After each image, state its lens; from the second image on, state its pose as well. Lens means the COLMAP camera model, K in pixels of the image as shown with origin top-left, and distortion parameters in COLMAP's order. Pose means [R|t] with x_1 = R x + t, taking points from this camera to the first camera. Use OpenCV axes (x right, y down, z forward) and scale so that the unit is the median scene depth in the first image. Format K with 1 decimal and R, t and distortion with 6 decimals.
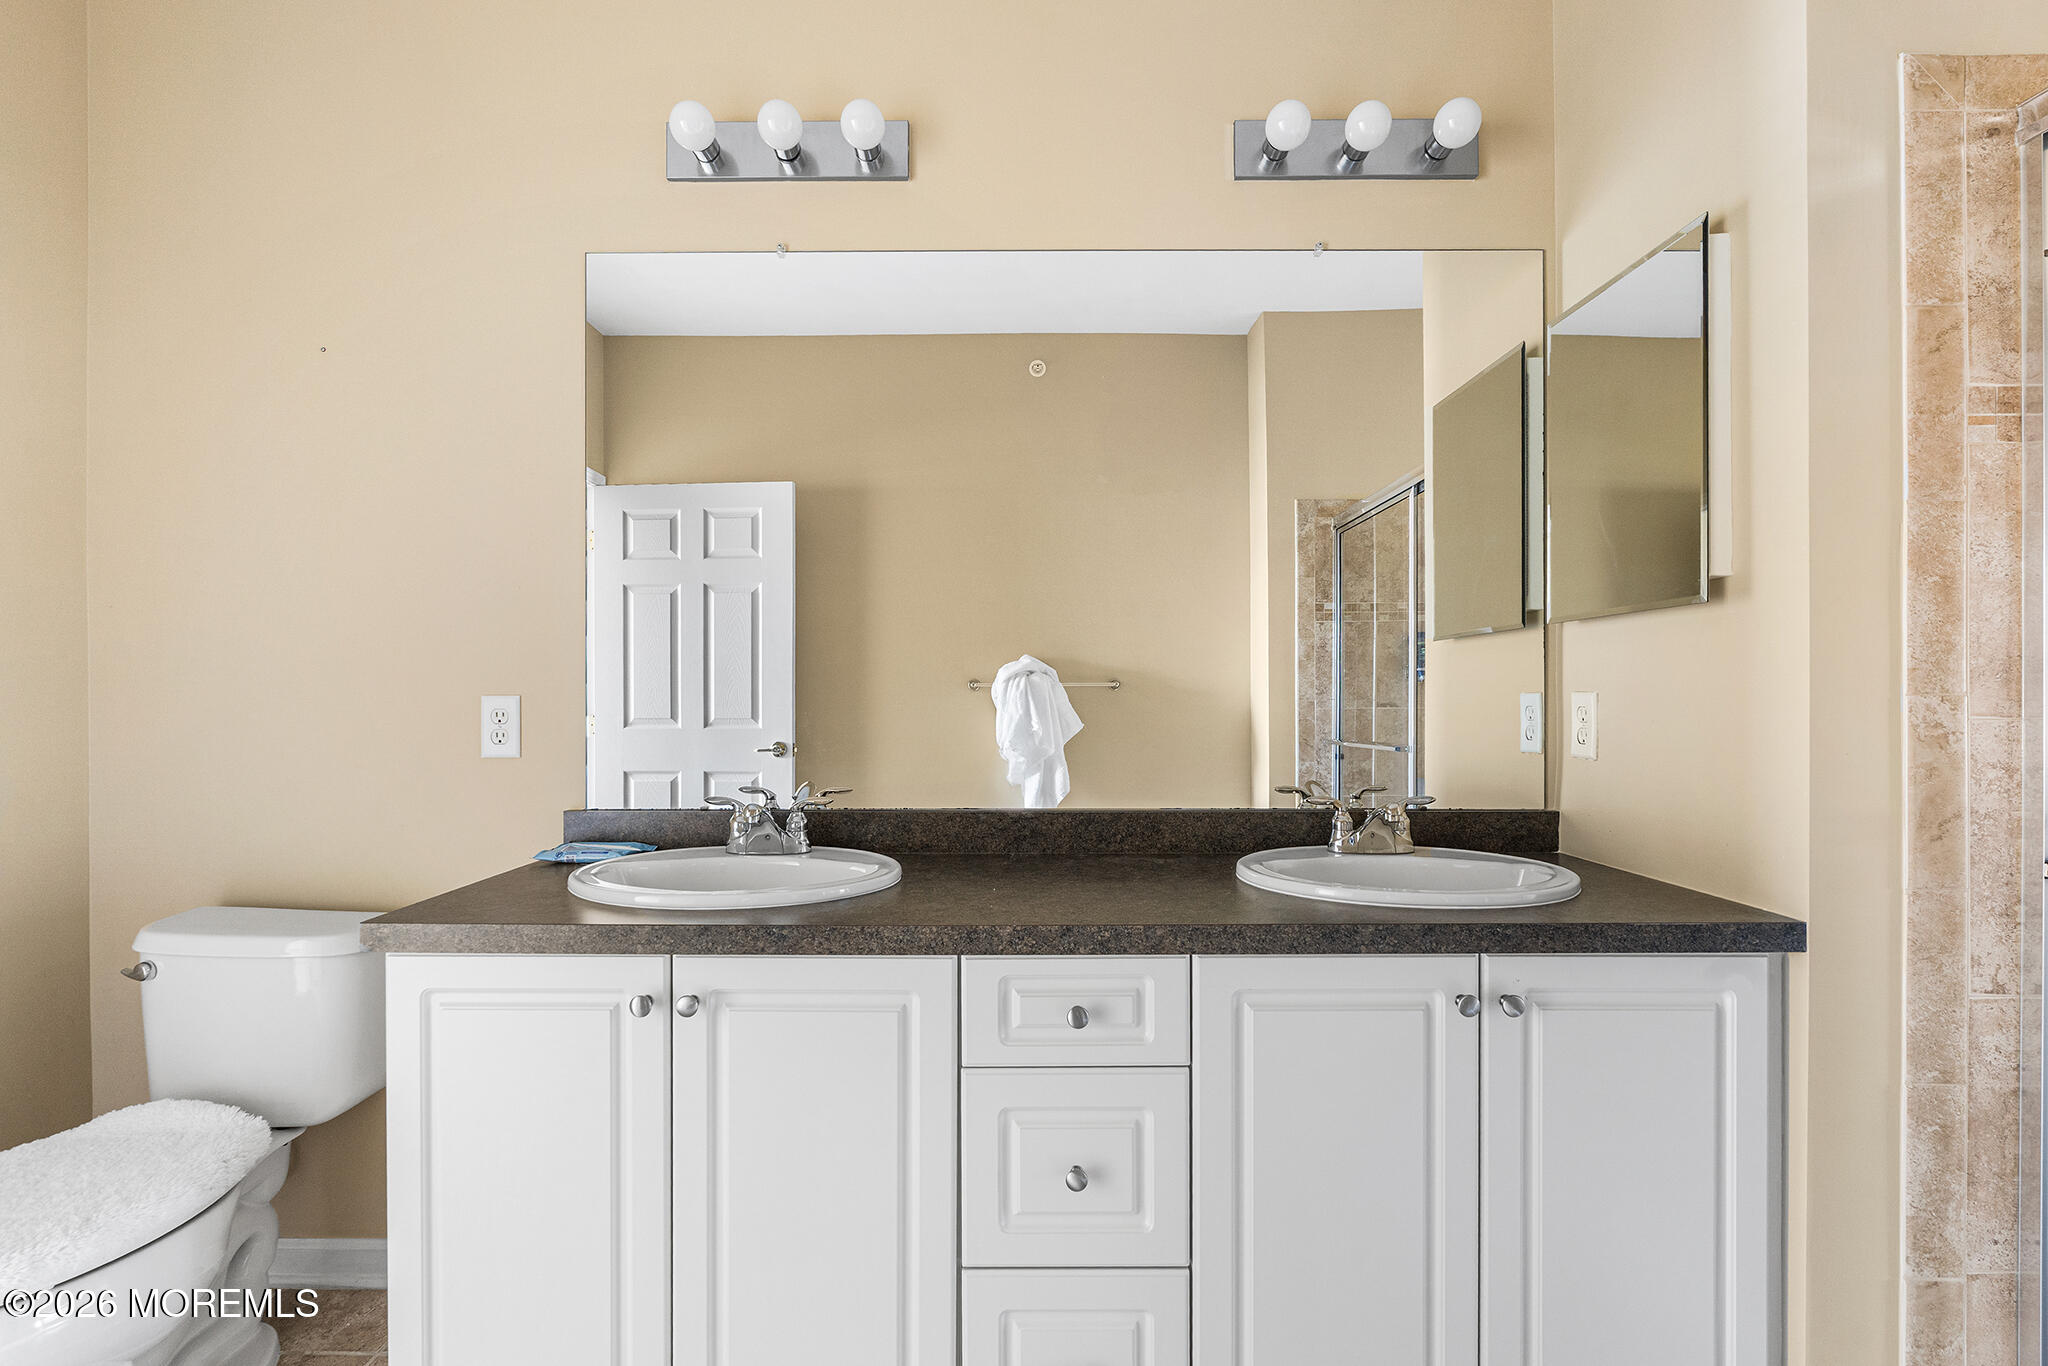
lens RADIAL K [[948.5, 0, 991.5], [0, 948.5, 696.7], [0, 0, 1]] dist [-0.003747, -0.000468]
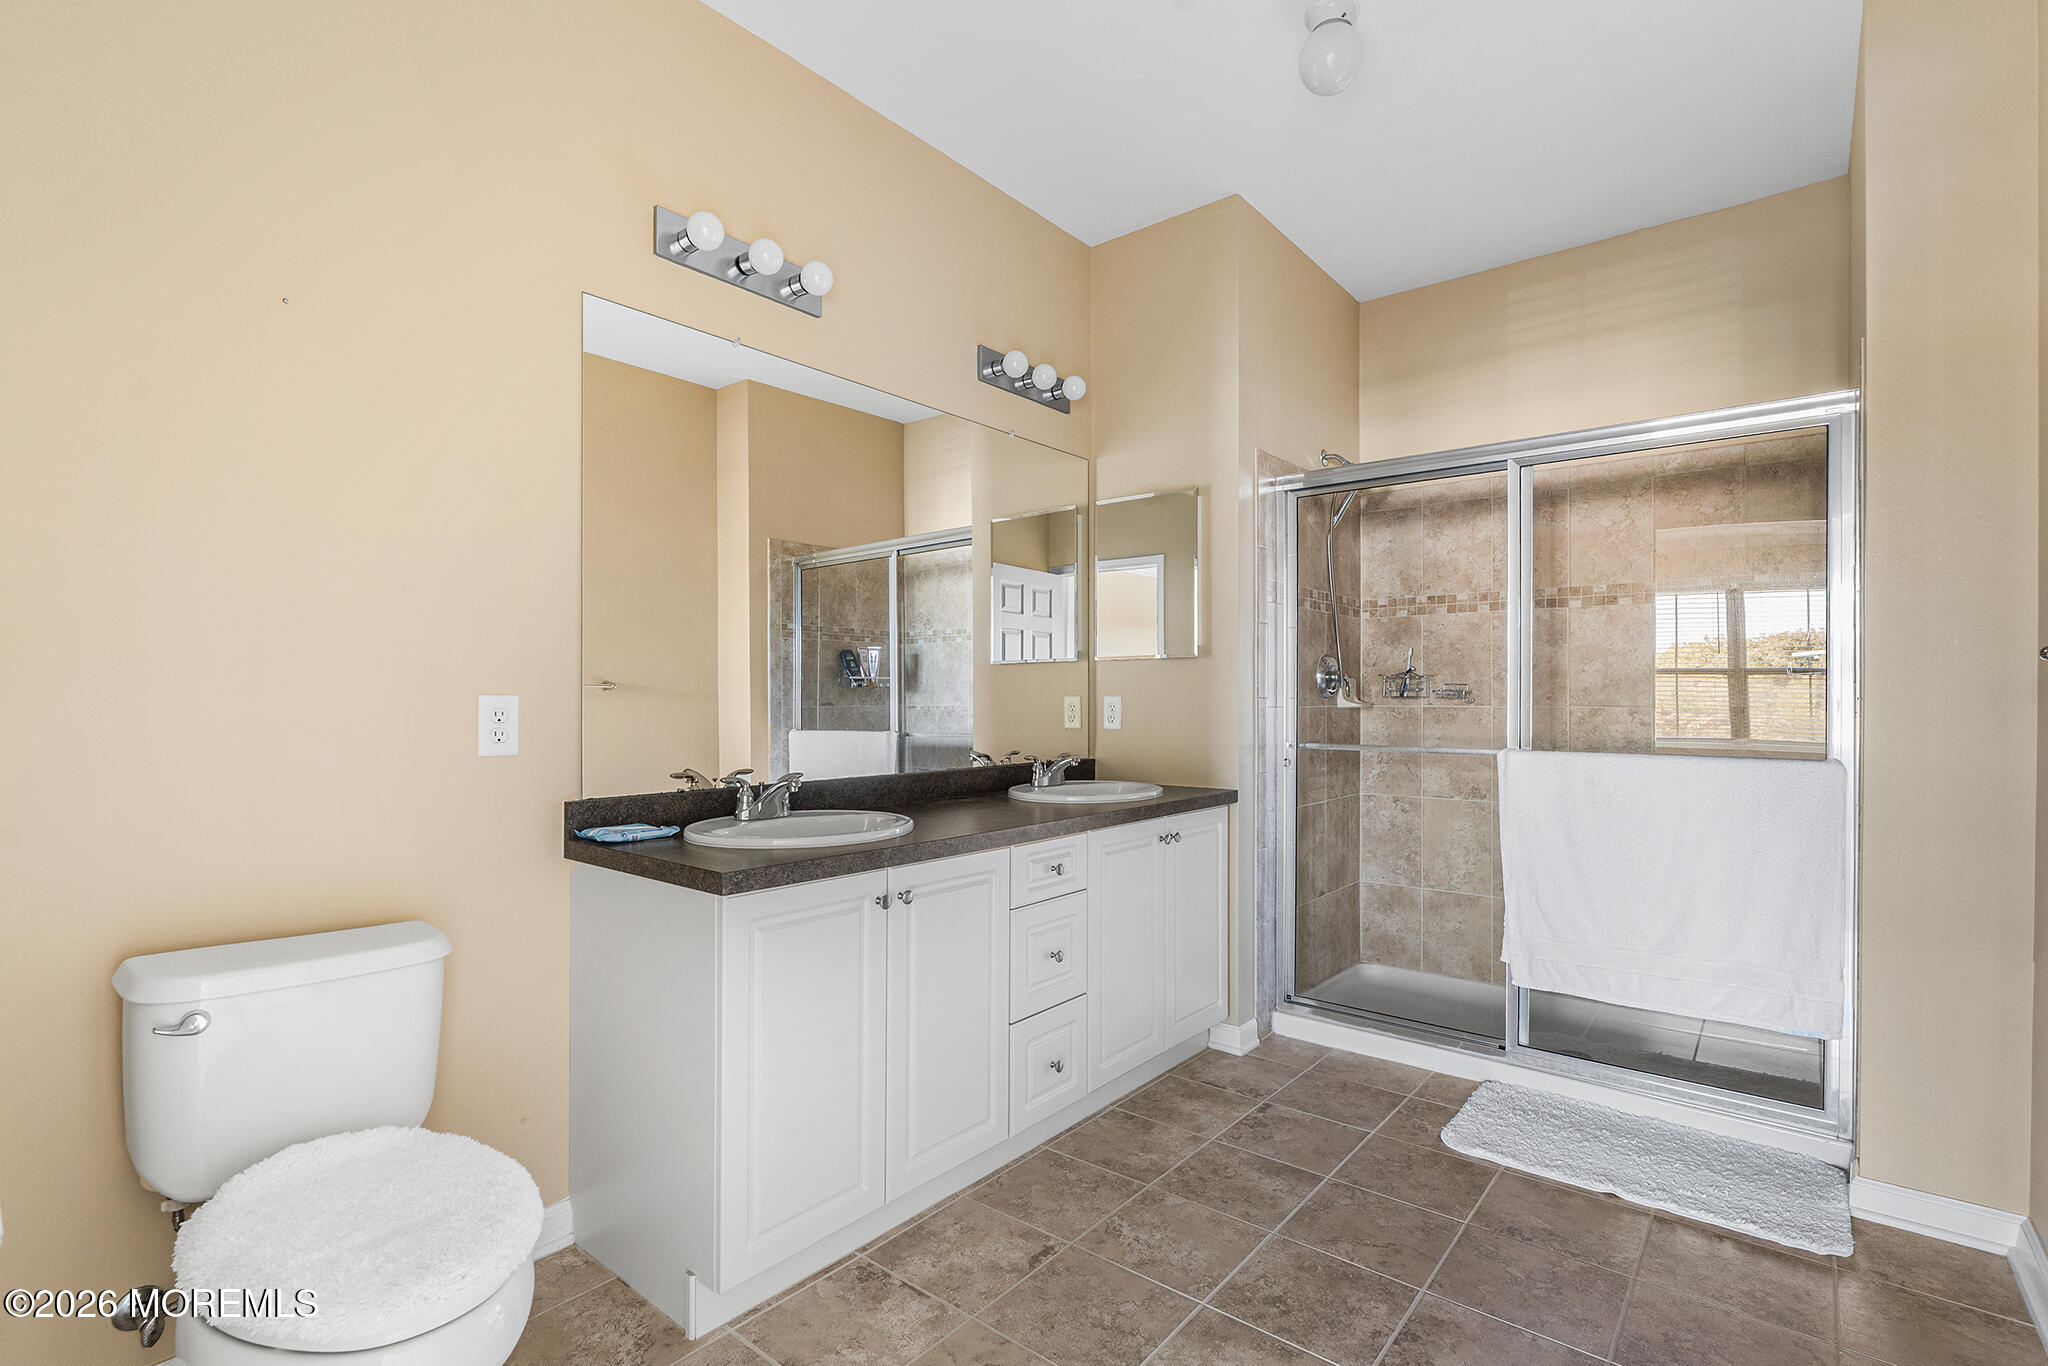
lens RADIAL K [[959.5, 0, 1021.1], [0, 959.5, 688.5], [0, 0, 1]] dist [0.000870, 0.000801]
pose [[0.626043, 0.010159, 0.779722, -1.114204], [-0.003058, 0.999939, -0.010573, 0.000918], [-0.779782, 0.004235, 0.626036, -0.101146]]
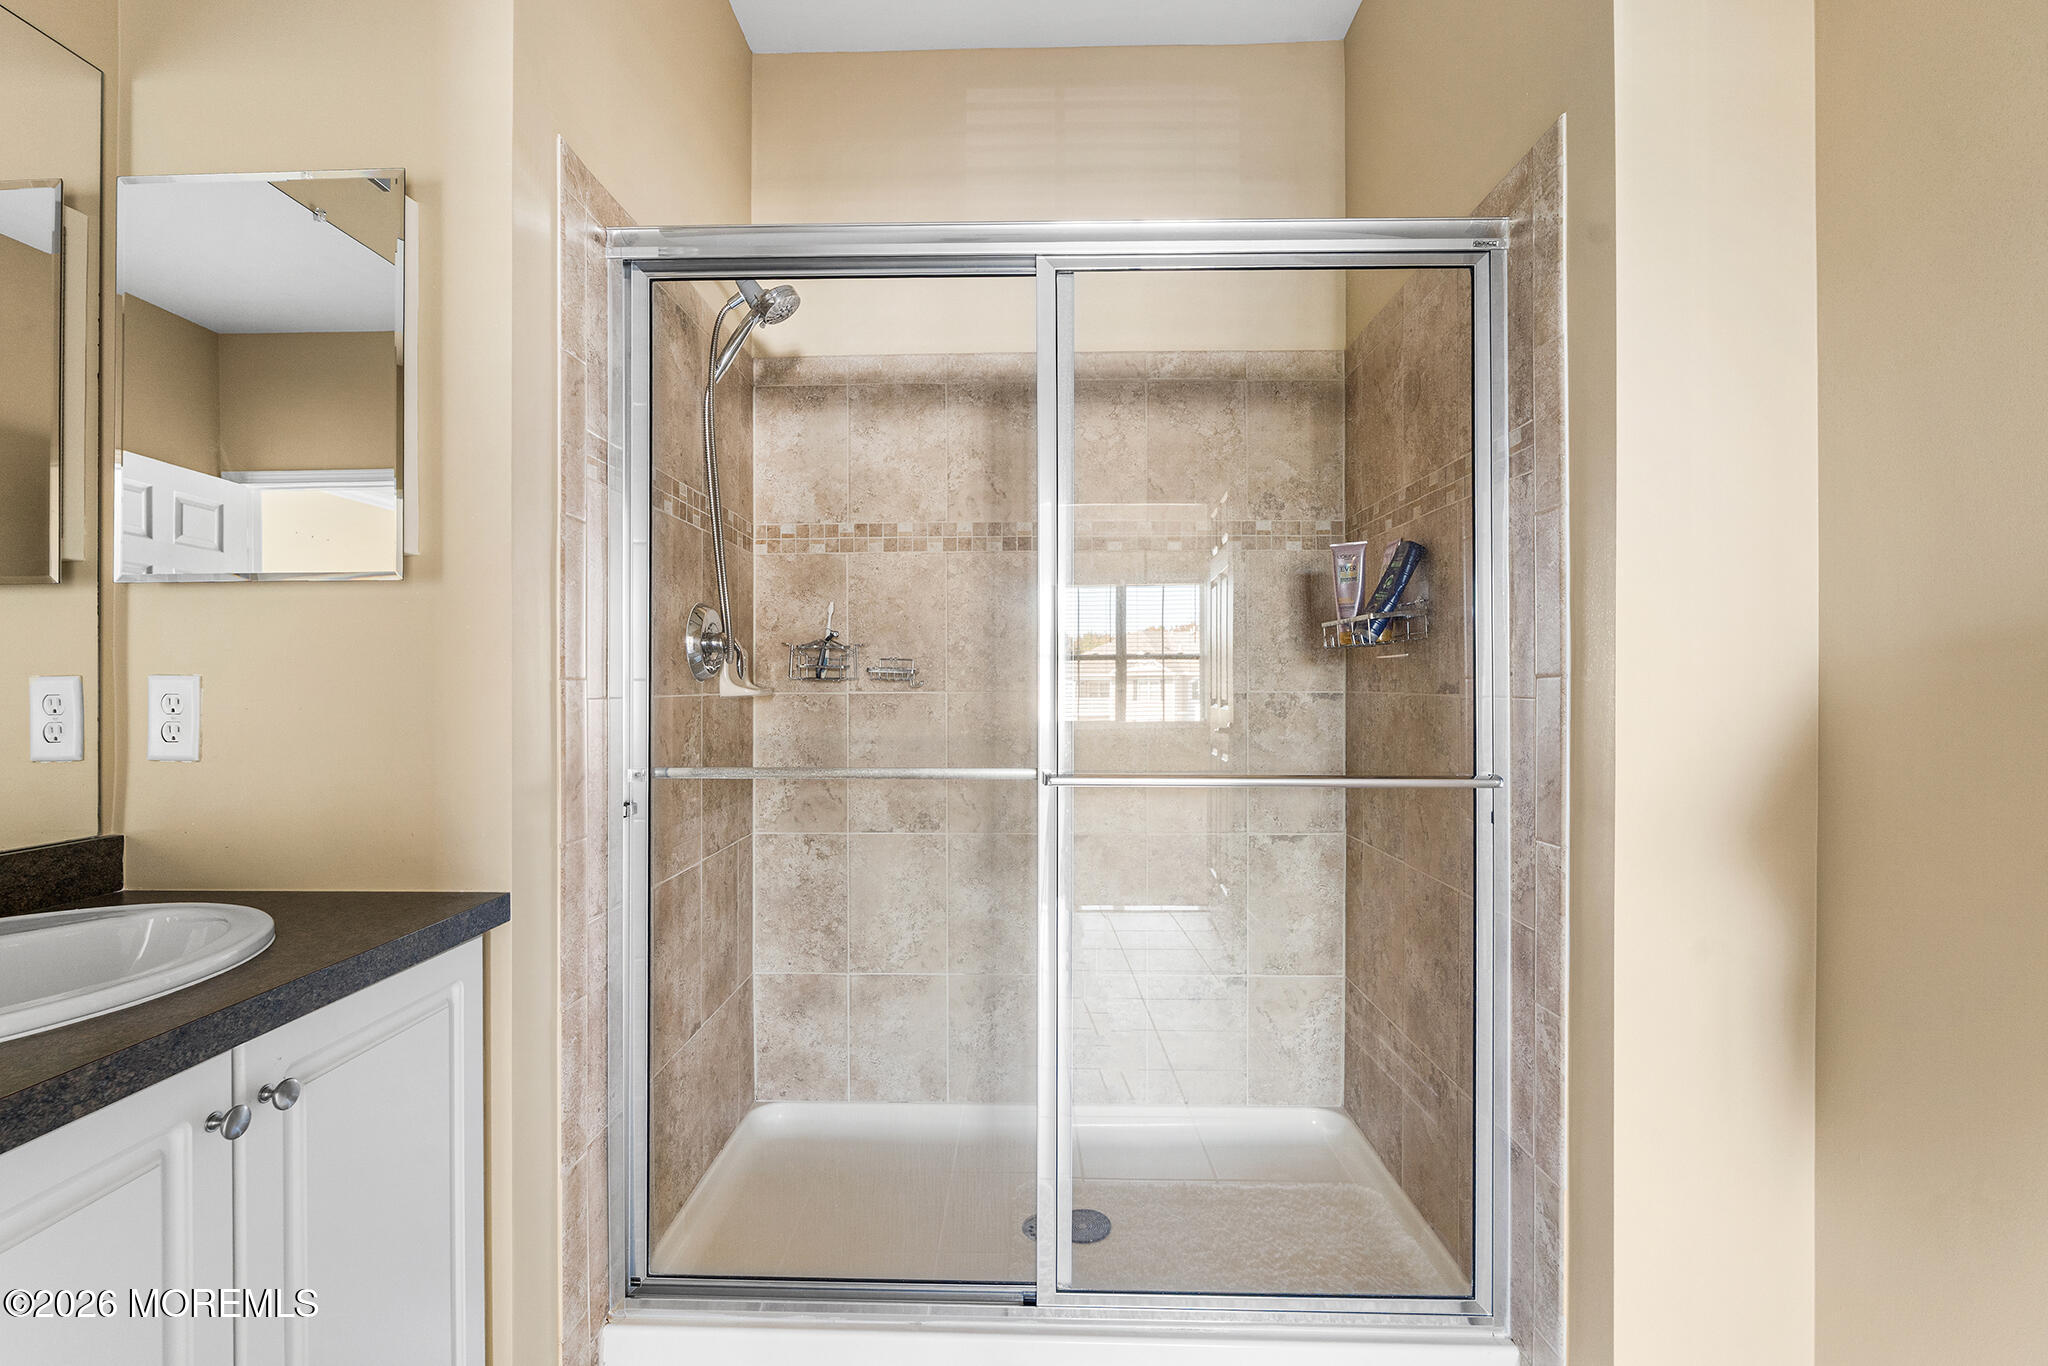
lens RADIAL K [[912.9, 0, 1009.3], [0, 912.9, 685.7], [0, 0, 1]] dist [-0.007723, -0.000001]
pose [[0.016516, -0.000292, 0.999864, -0.117256], [0.001675, 0.999999, 0.000265, 0.004778], [-0.999862, 0.001670, 0.016517, 0.321358]]
